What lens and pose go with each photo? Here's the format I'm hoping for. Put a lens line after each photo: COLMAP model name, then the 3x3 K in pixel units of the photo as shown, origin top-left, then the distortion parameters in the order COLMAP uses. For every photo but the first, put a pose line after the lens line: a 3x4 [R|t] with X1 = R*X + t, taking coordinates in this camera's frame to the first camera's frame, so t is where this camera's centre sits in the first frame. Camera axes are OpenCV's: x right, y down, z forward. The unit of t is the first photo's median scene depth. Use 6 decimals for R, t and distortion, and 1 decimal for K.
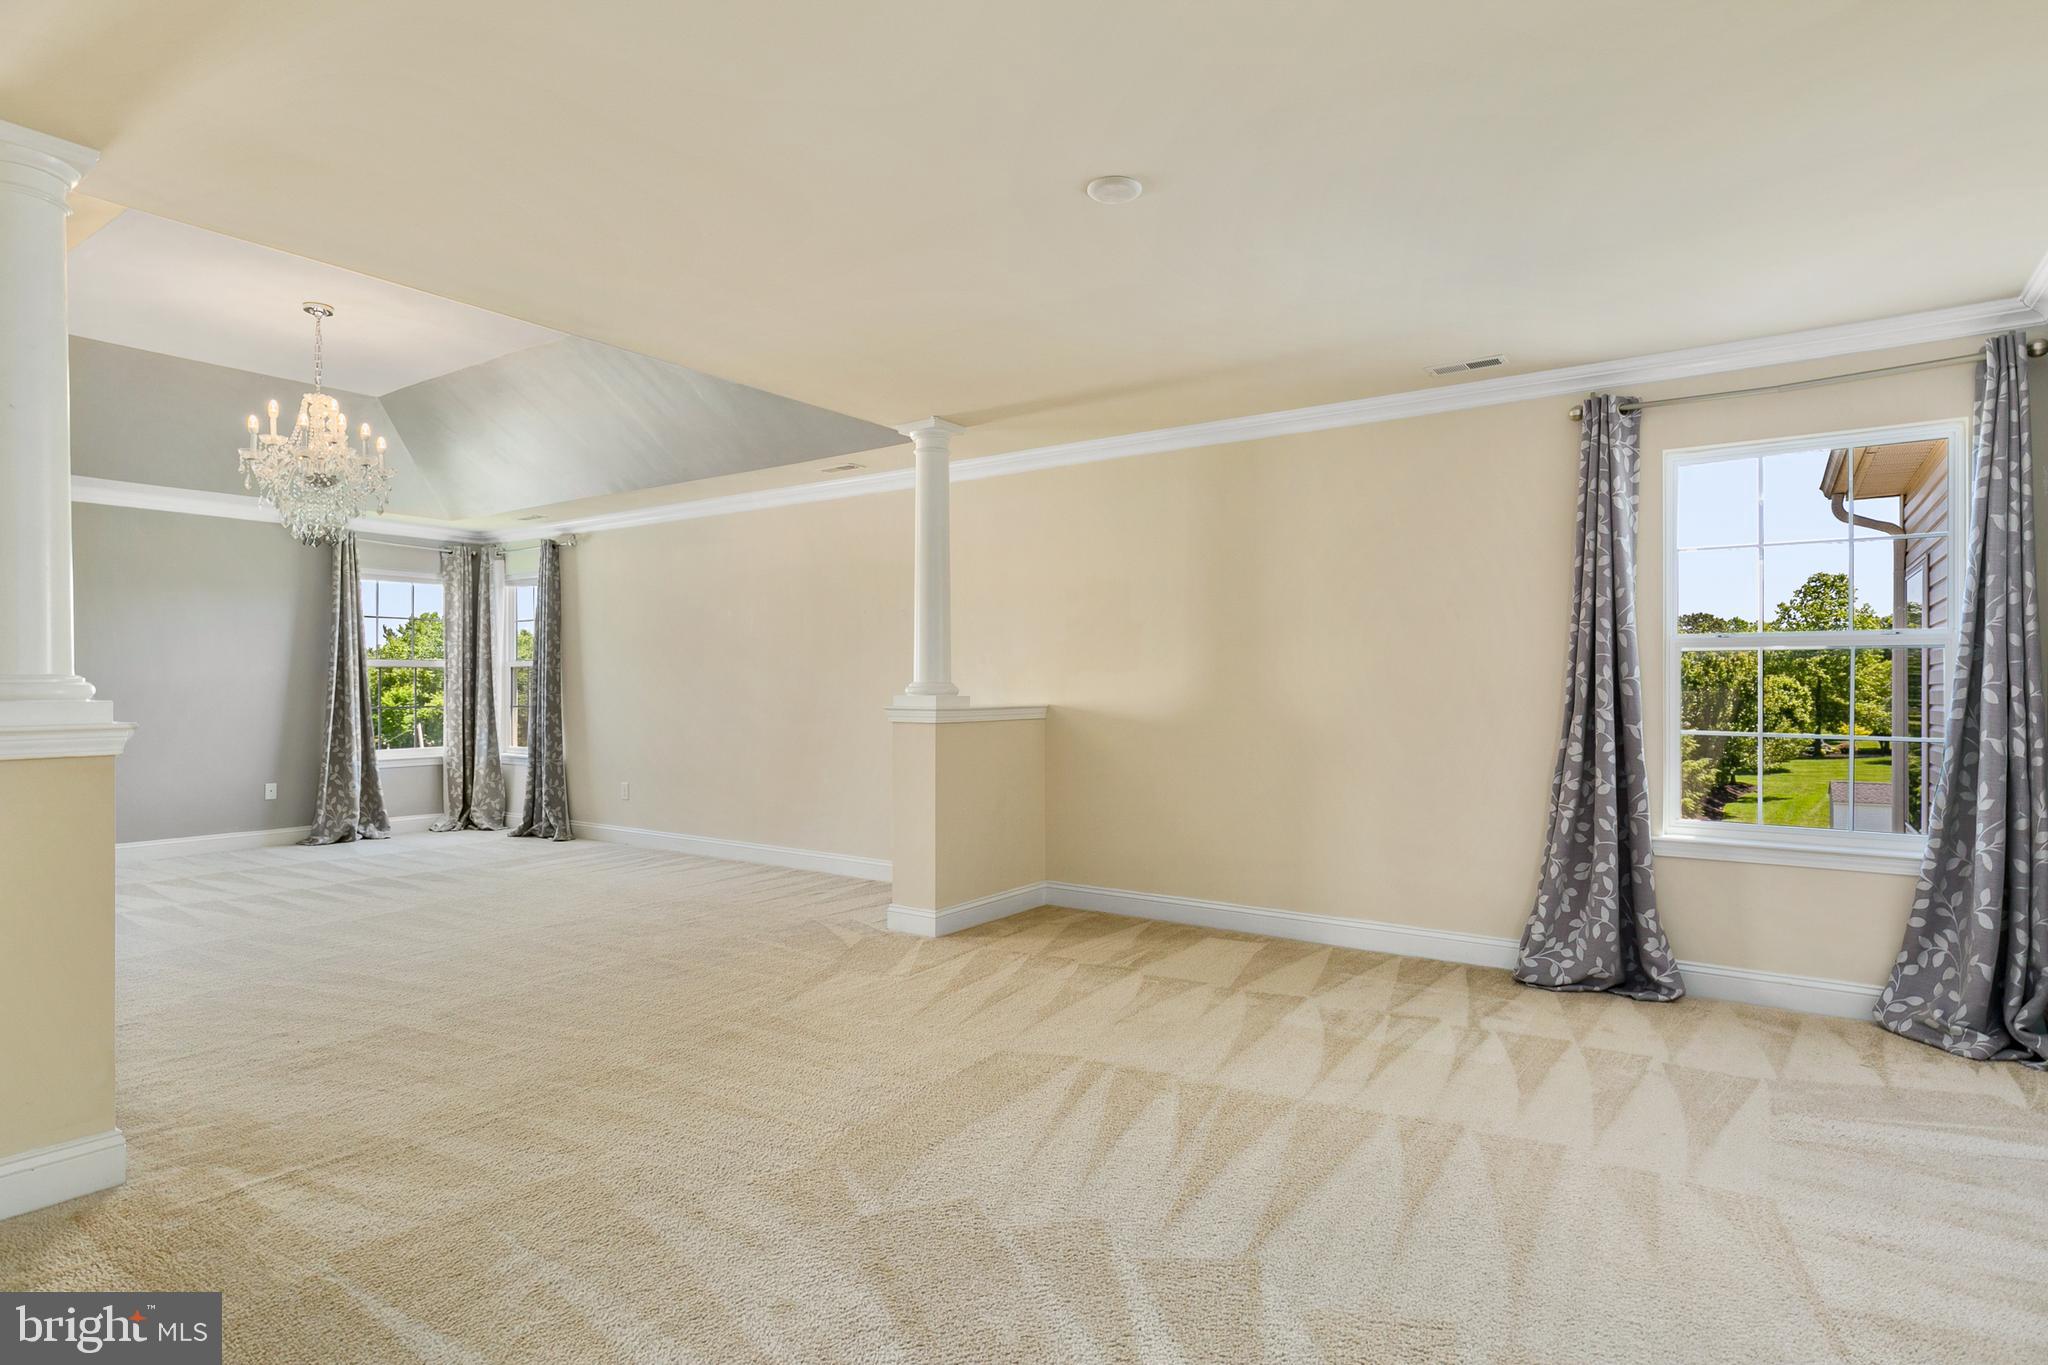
lens RADIAL K [[1051.9, 0, 1030.3], [0, 1051.9, 689.7], [0, 0, 1]] dist [0.005722, -0.004282]
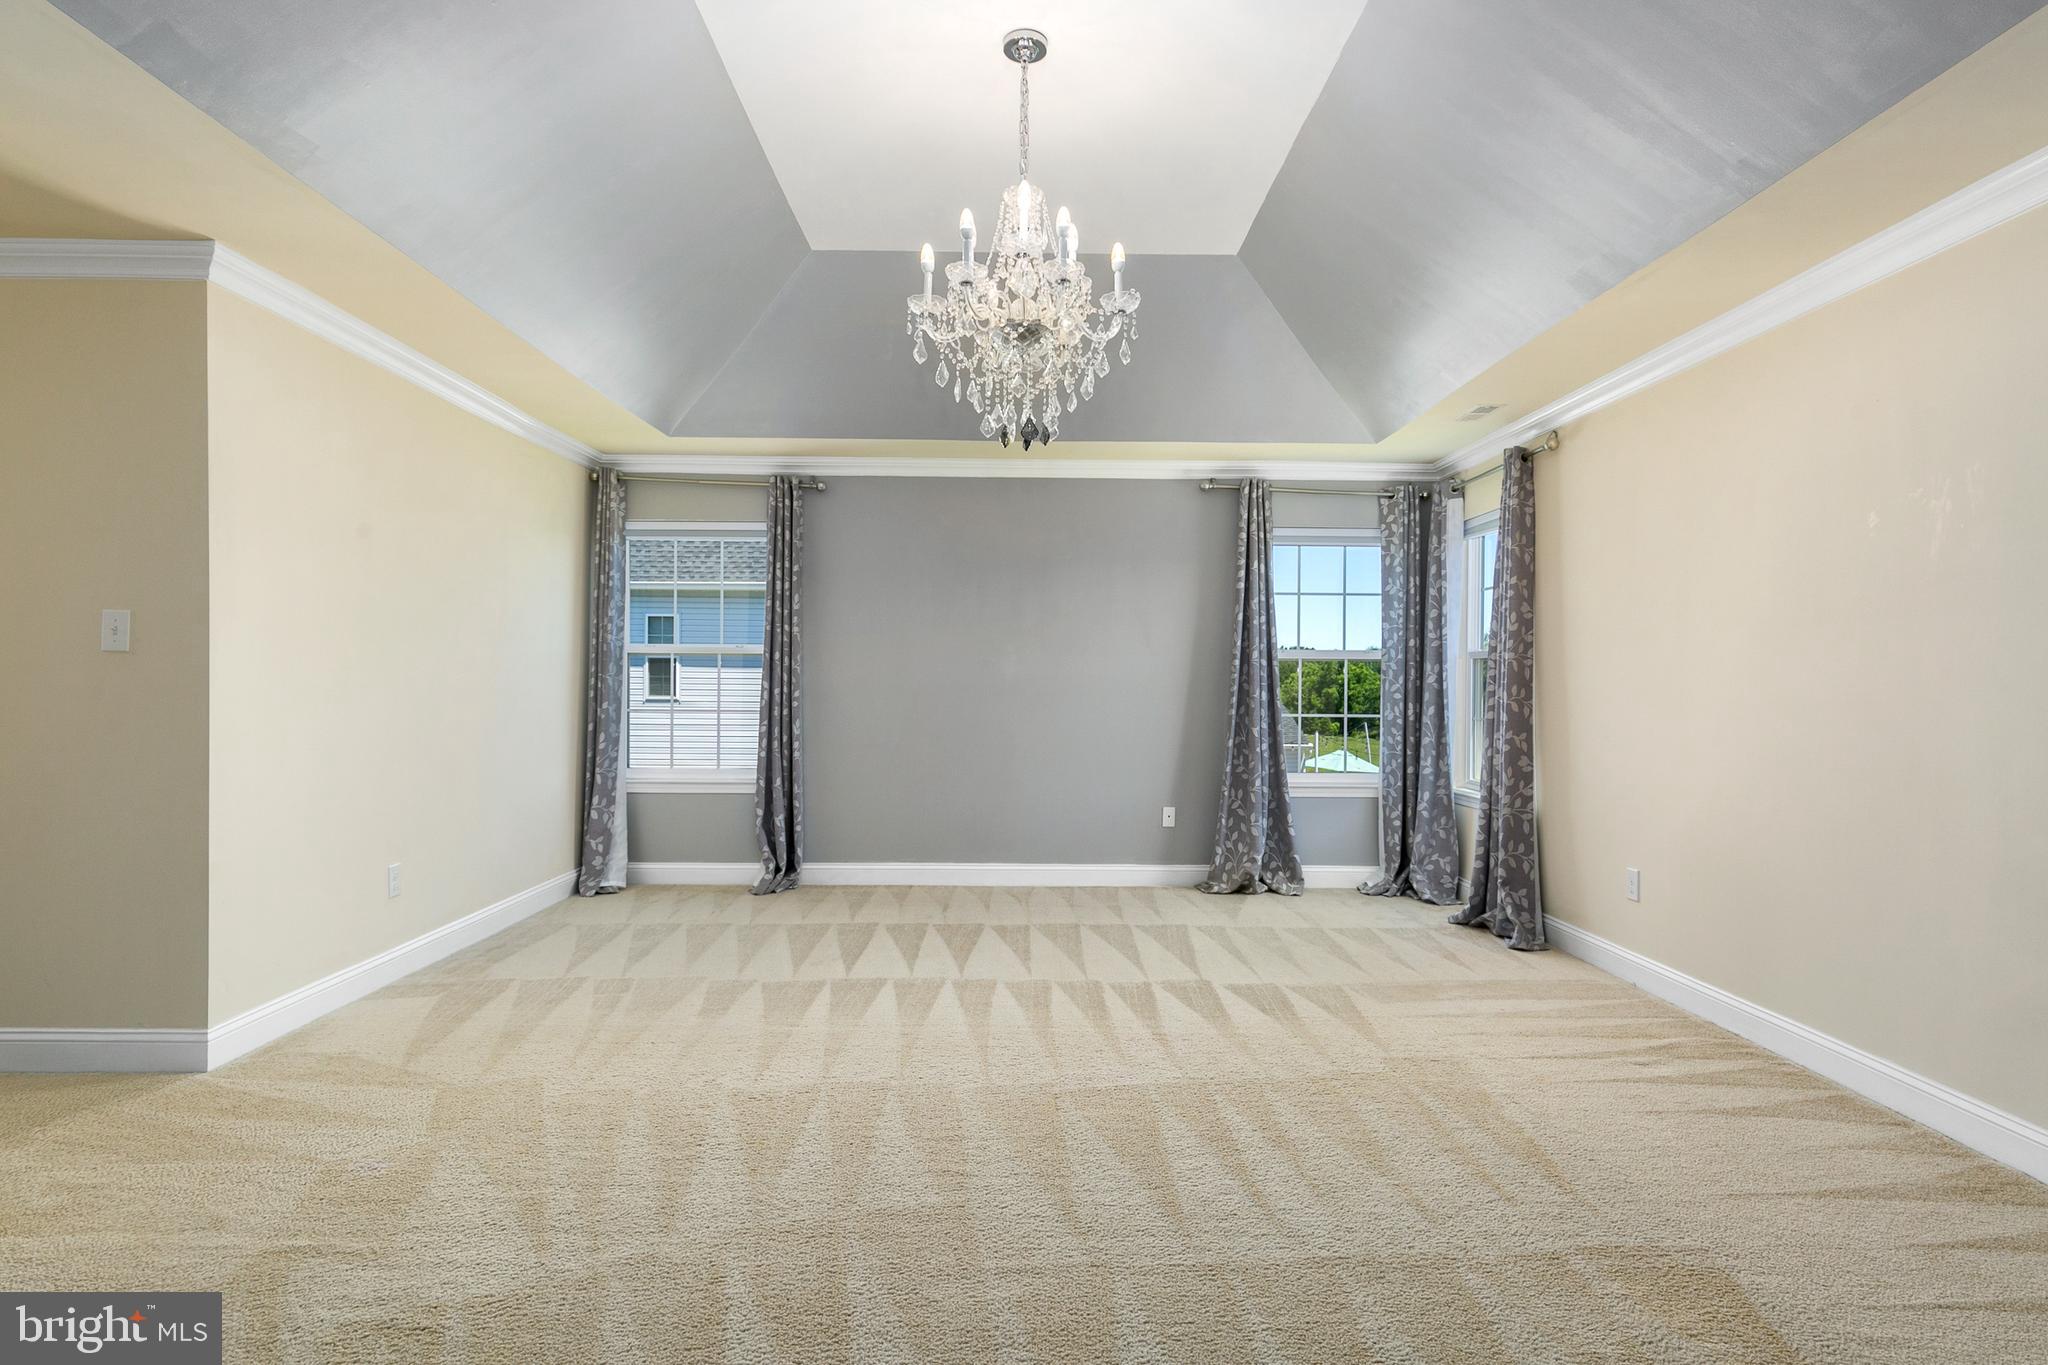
lens RADIAL K [[1051.9, 0, 1038.7], [0, 1051.9, 691.7], [0, 0, 1]] dist [0.005722, -0.004282]
pose [[0.575592, 0.009144, -0.817686, -0.117490], [-0.011571, 0.999928, 0.003038, 0.000234], [0.817655, 0.007713, 0.575657, 0.426979]]
